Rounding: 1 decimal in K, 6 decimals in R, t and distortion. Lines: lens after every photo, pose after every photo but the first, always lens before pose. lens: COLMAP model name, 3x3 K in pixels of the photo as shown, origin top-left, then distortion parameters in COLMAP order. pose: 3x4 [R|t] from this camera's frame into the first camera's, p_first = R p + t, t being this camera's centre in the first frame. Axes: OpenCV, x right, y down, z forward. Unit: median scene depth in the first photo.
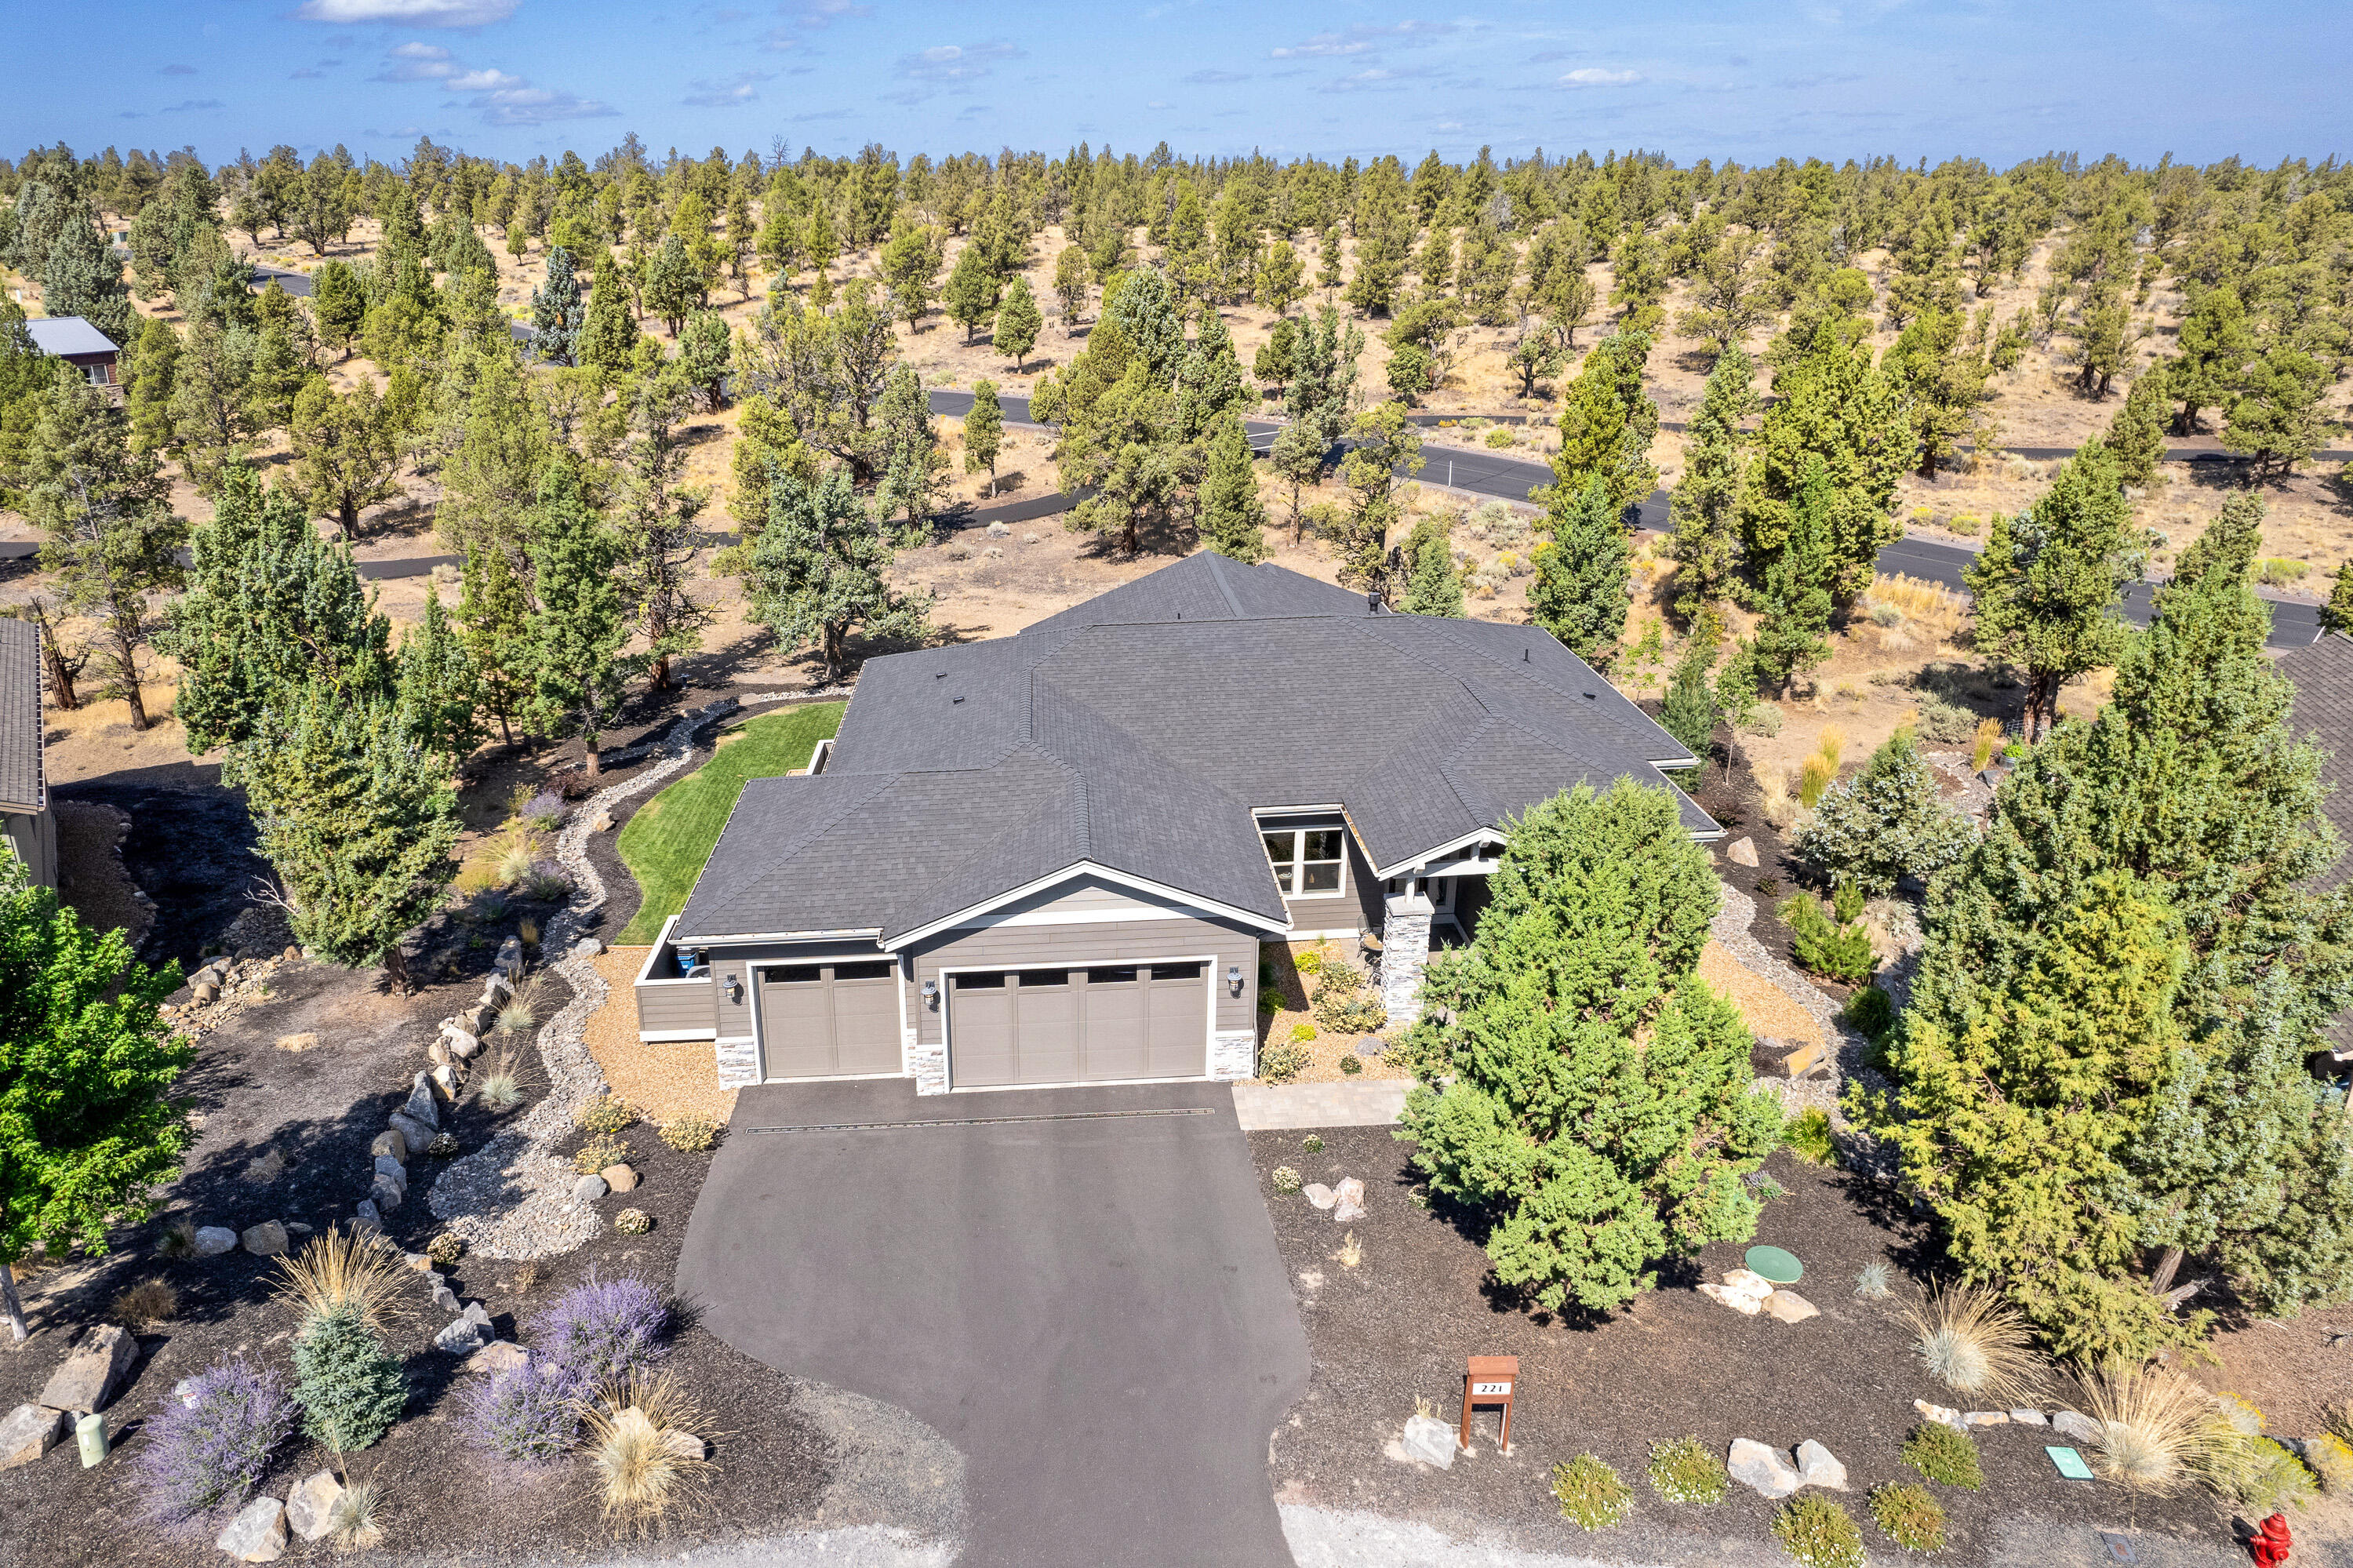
lens RADIAL K [[1489.5, 0, 1164.9], [0, 1489.5, 704.0], [0, 0, 1]] dist [0.000142, 0.000137]
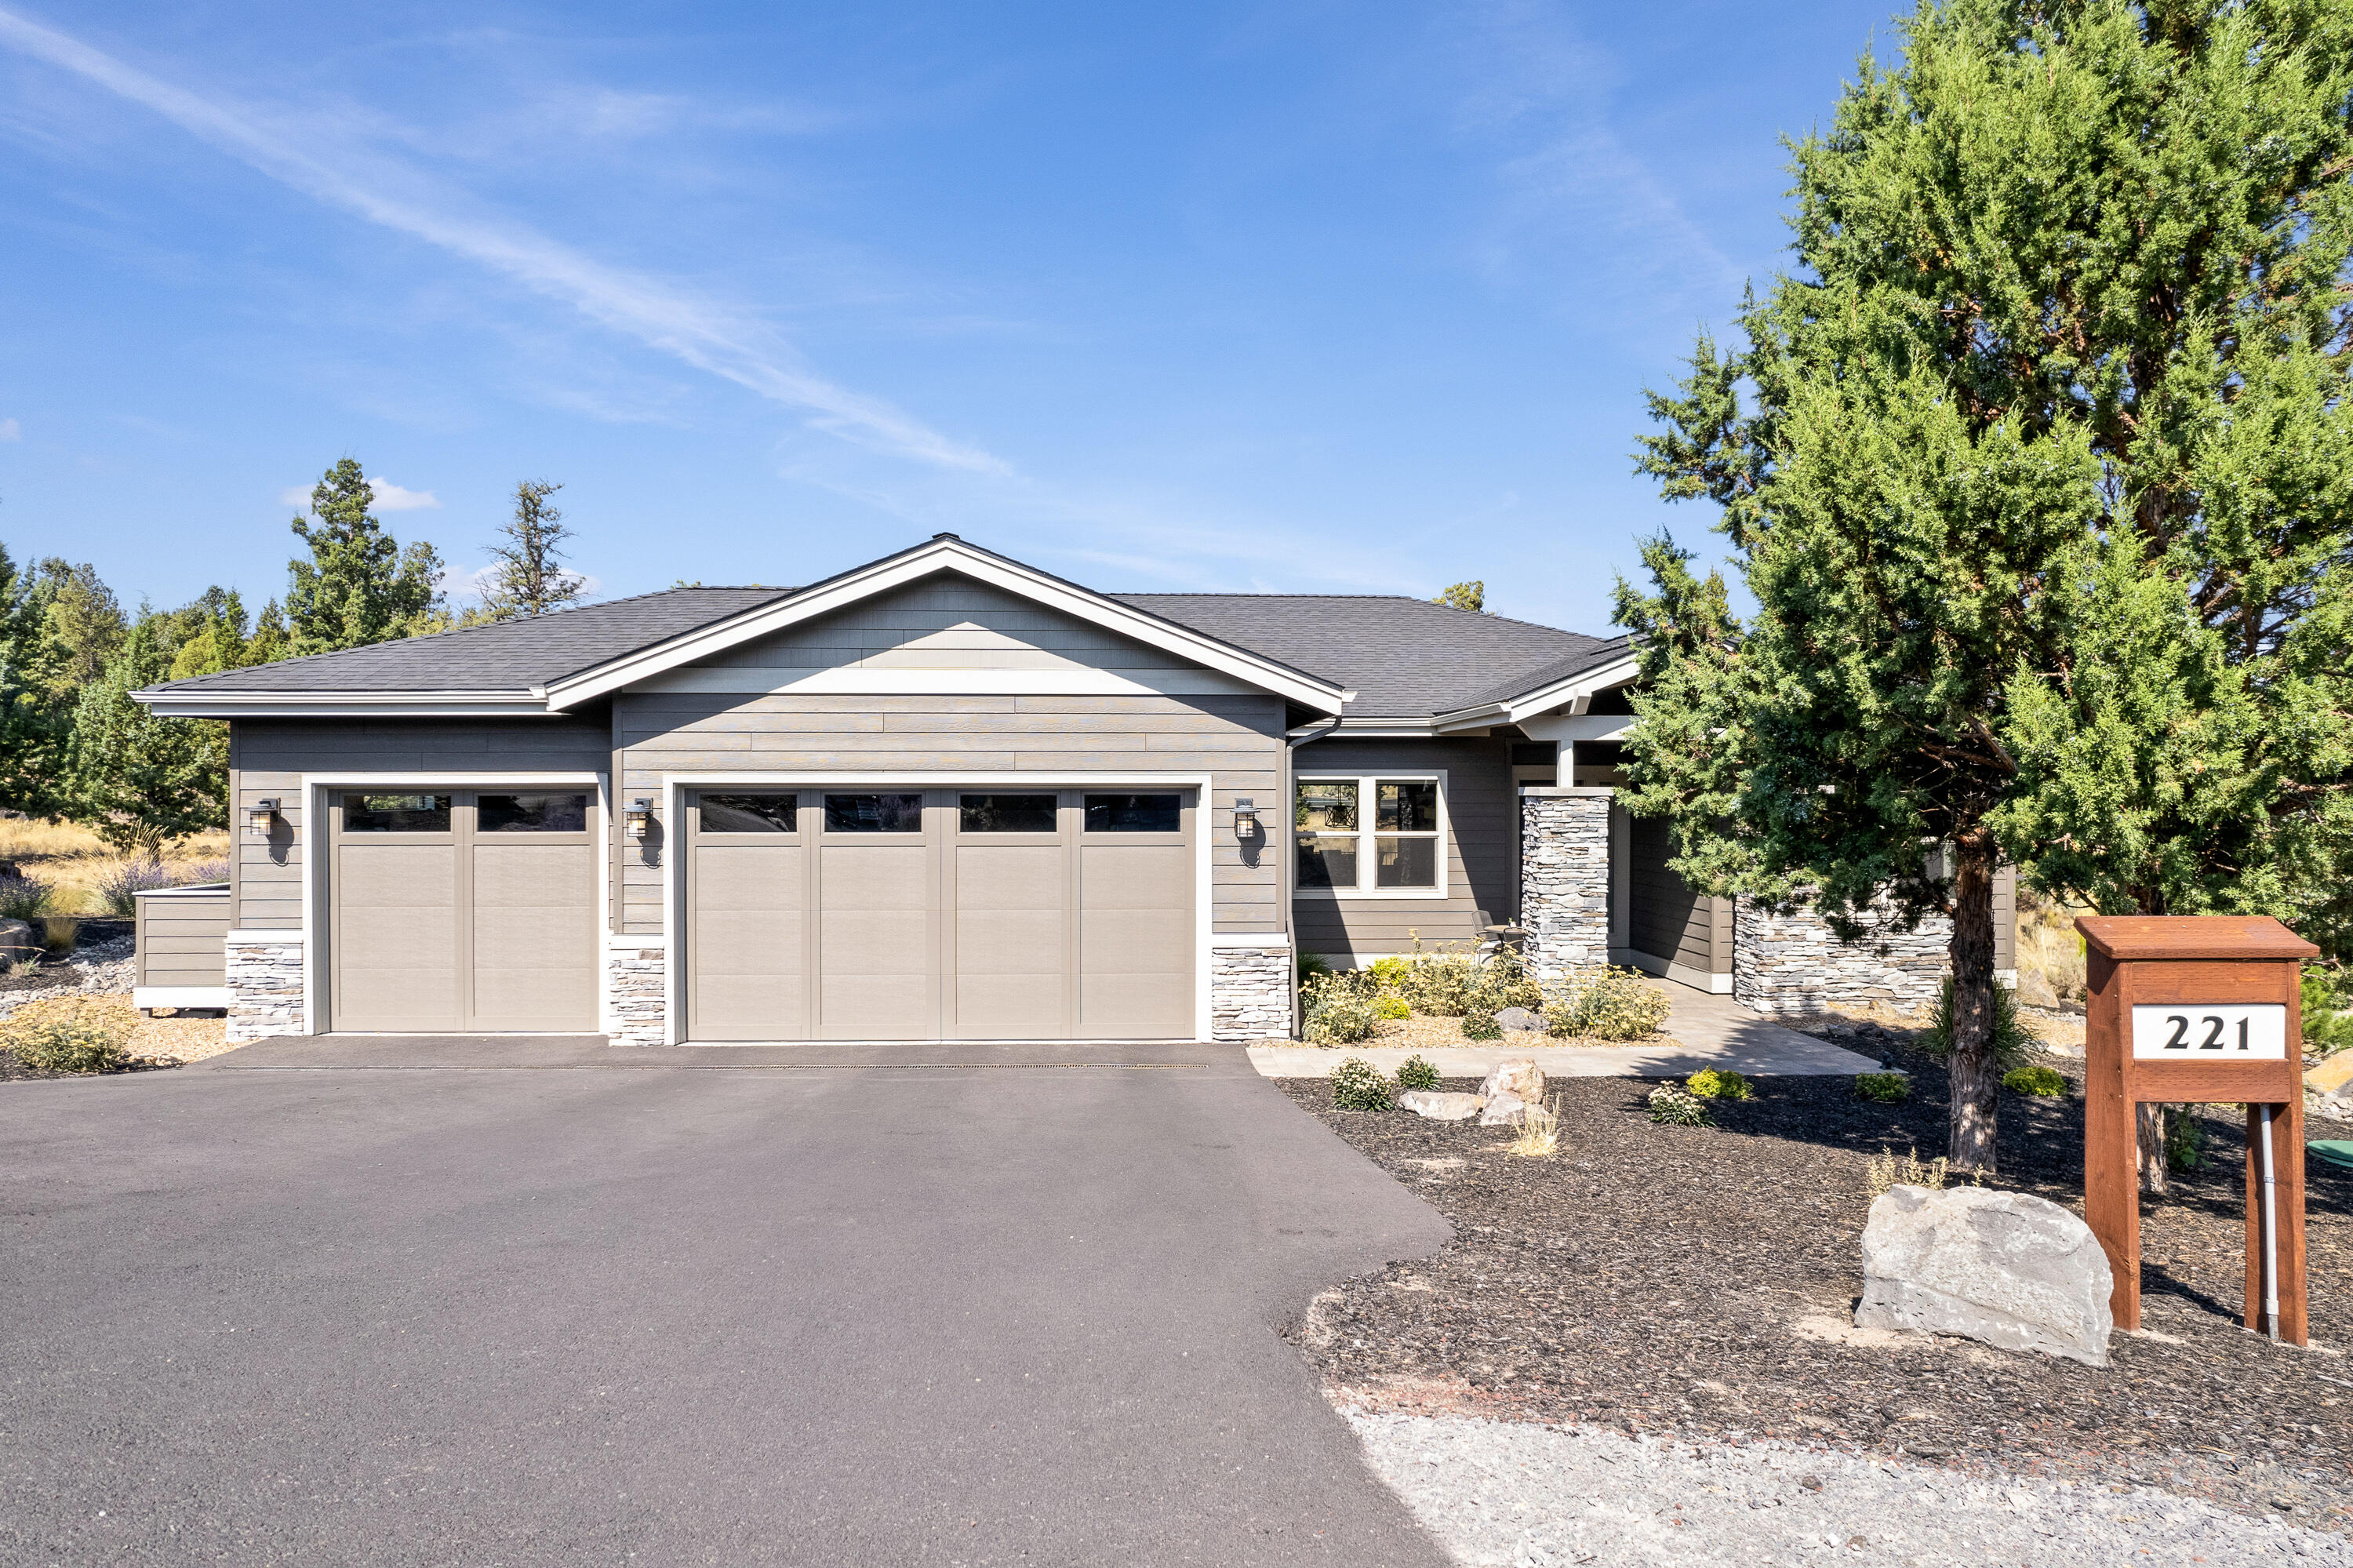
lens RADIAL K [[1508.6, 0, 1188.1], [0, 1508.6, 775.1], [0, 0, 1]] dist [-0.025367, 0.000104]
pose [[0.999580, -0.016990, -0.023491, 0.039262], [0.009028, 0.952411, -0.304683, 0.329491], [0.027550, 0.304343, 0.952164, 0.502103]]
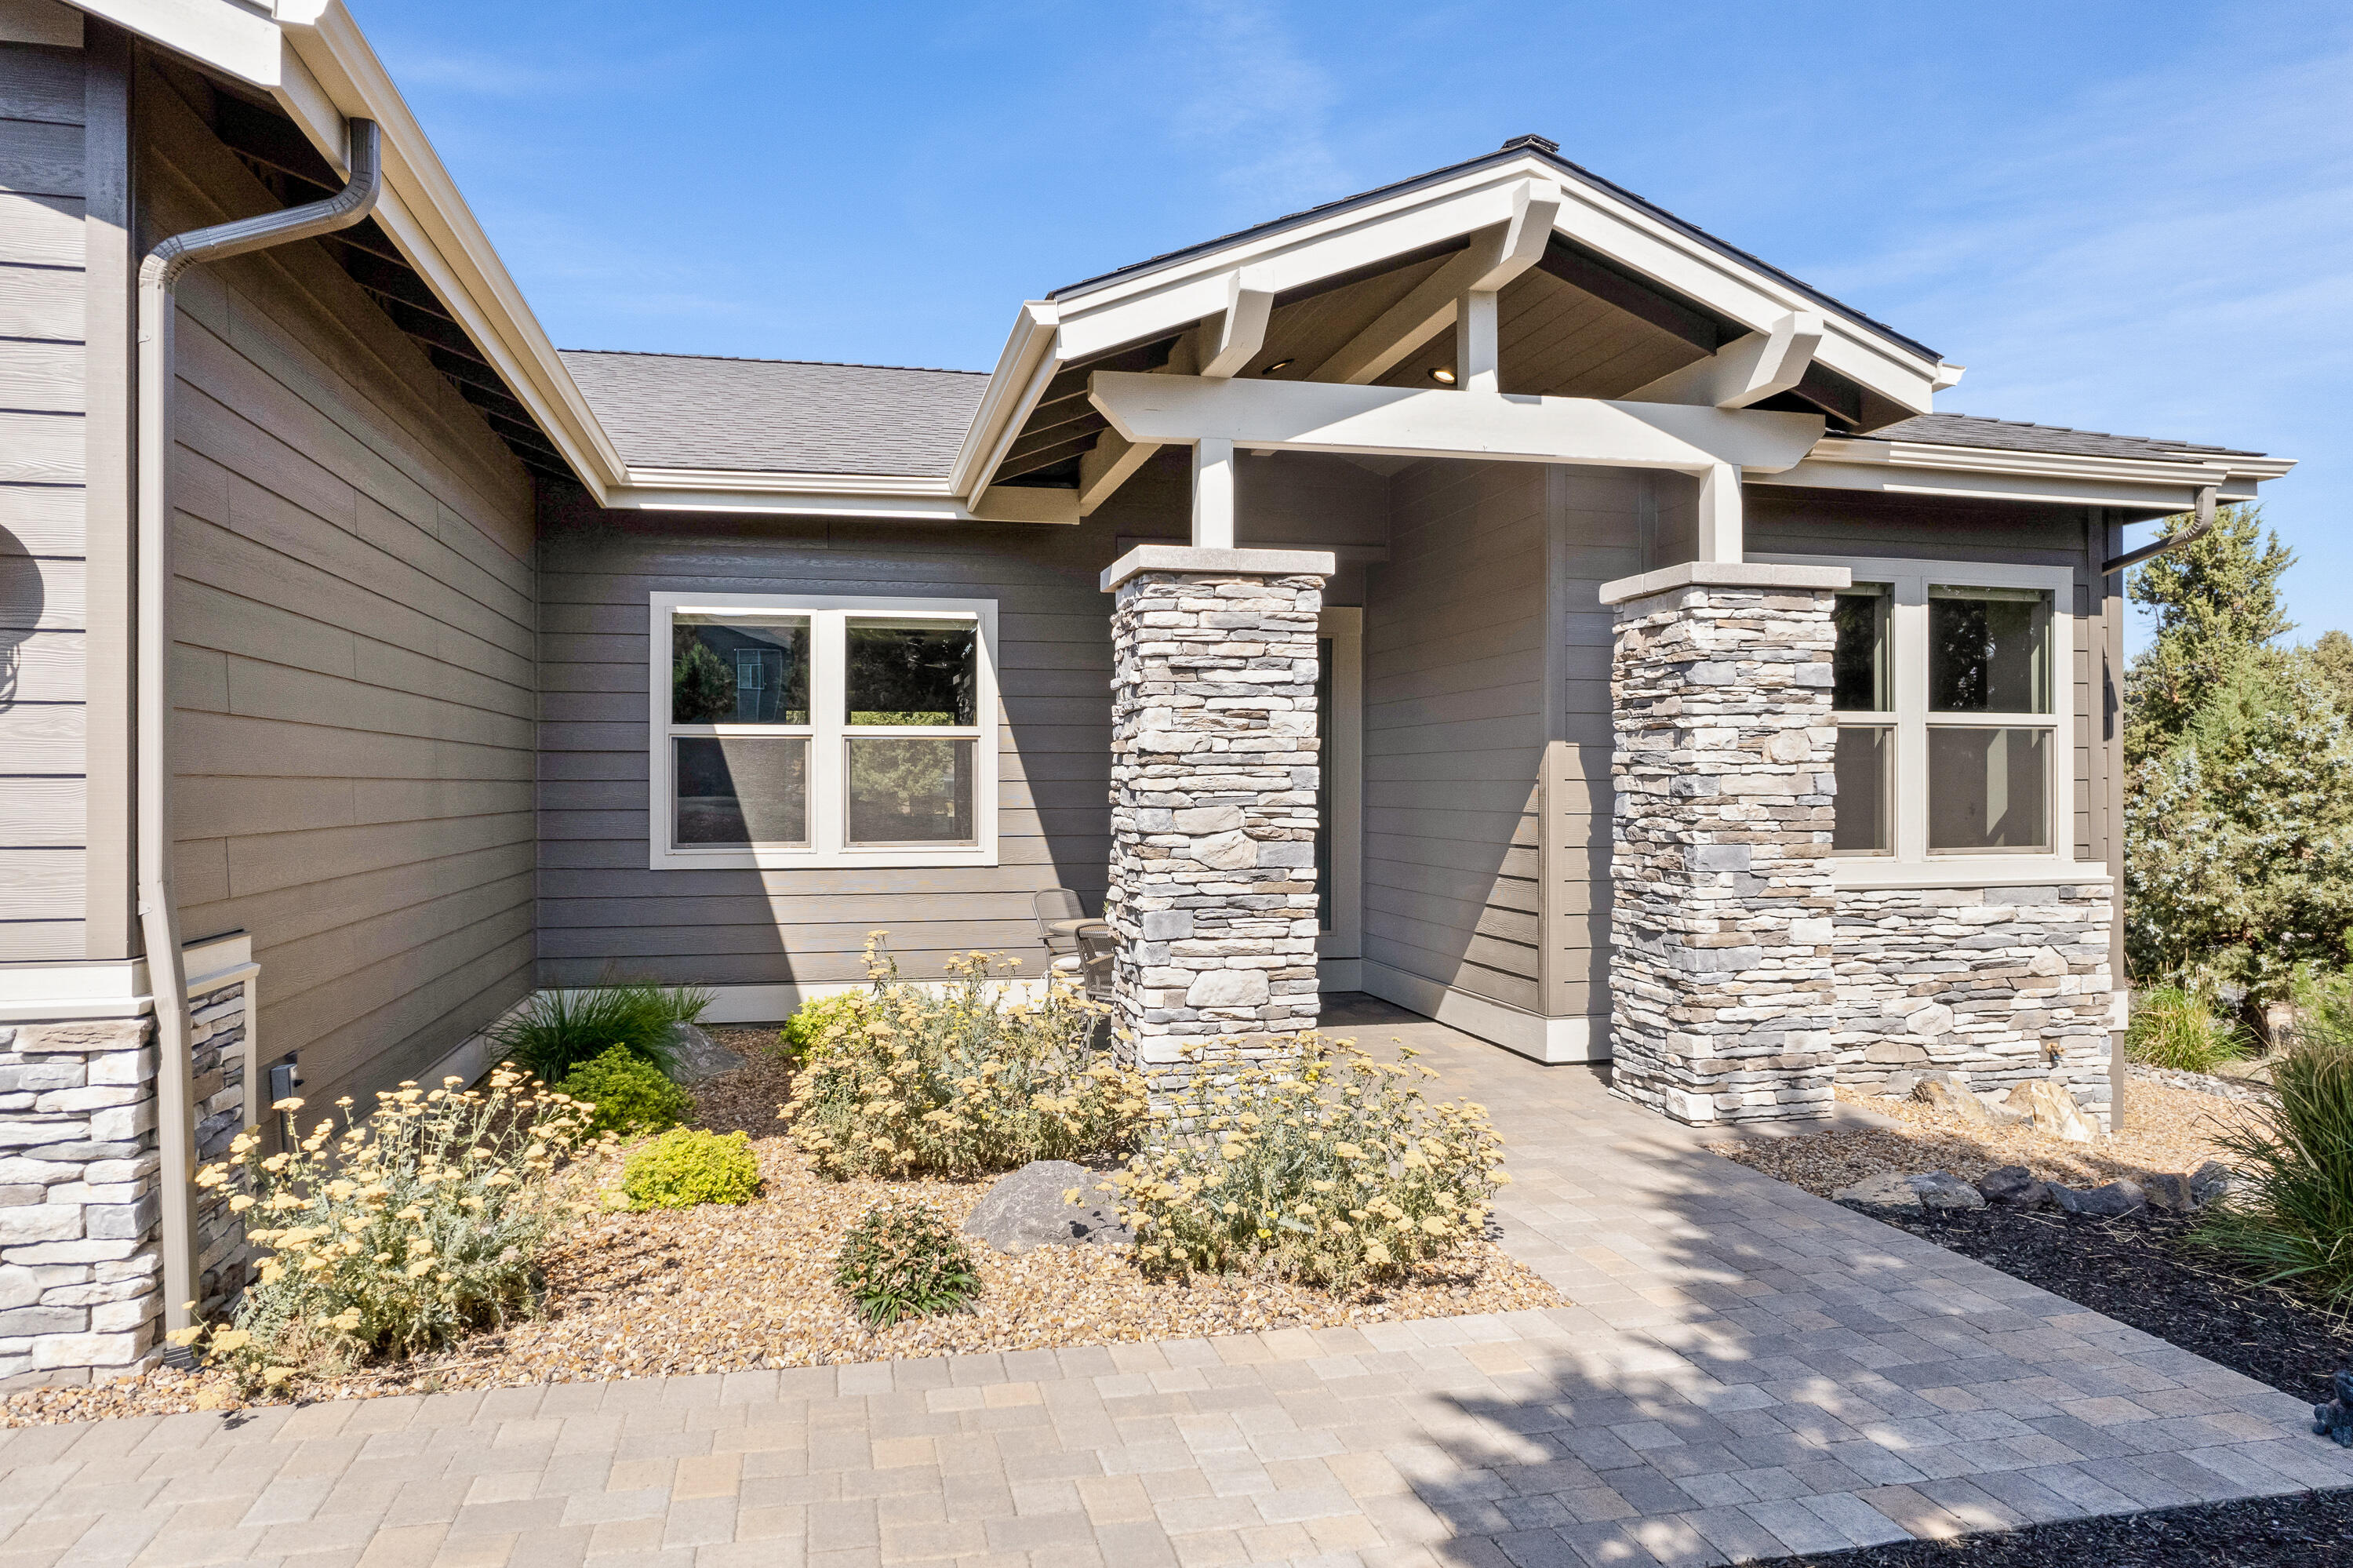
lens RADIAL K [[1508.6, 0, 1188.1], [0, 1508.6, 775.1], [0, 0, 1]] dist [-0.025367, 0.000104]
pose [[0.987117, -0.017679, 0.159020, 0.137445], [0.064664, 0.953173, -0.295431, 0.250019], [-0.146351, 0.301907, 0.942037, 0.883728]]
